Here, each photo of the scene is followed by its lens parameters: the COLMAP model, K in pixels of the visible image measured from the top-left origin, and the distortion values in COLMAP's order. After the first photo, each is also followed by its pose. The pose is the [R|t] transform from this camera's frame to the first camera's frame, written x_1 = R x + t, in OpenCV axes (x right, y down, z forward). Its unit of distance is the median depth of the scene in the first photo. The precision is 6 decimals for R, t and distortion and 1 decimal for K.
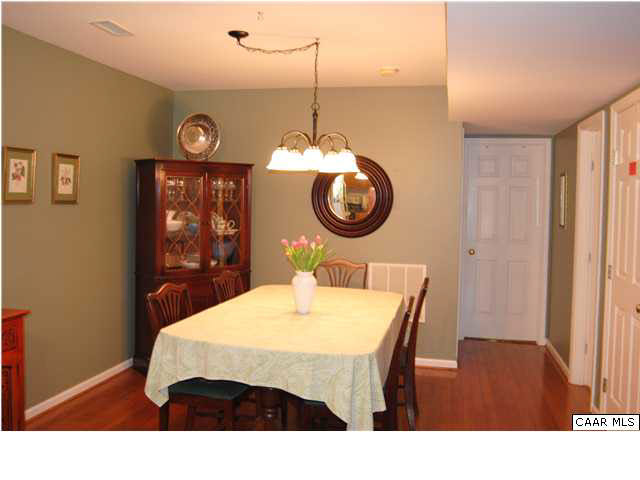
lens RADIAL K [[588.0, 0, 319.0], [0, 588.0, 234.9], [0, 0, 1]] dist [-0.065702, 0.000000]
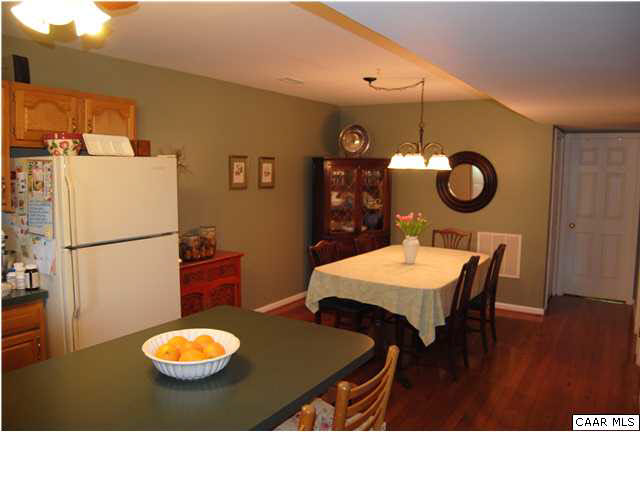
lens RADIAL K [[511.0, 0, 321.1], [0, 511.0, 241.9], [0, 0, 1]] dist [0.000572, 0.001838]
pose [[0.944643, 0.040880, -0.325542, 0.165828], [-0.015341, 0.996626, 0.080634, -0.022899], [0.327740, -0.071176, 0.942083, -0.281553]]
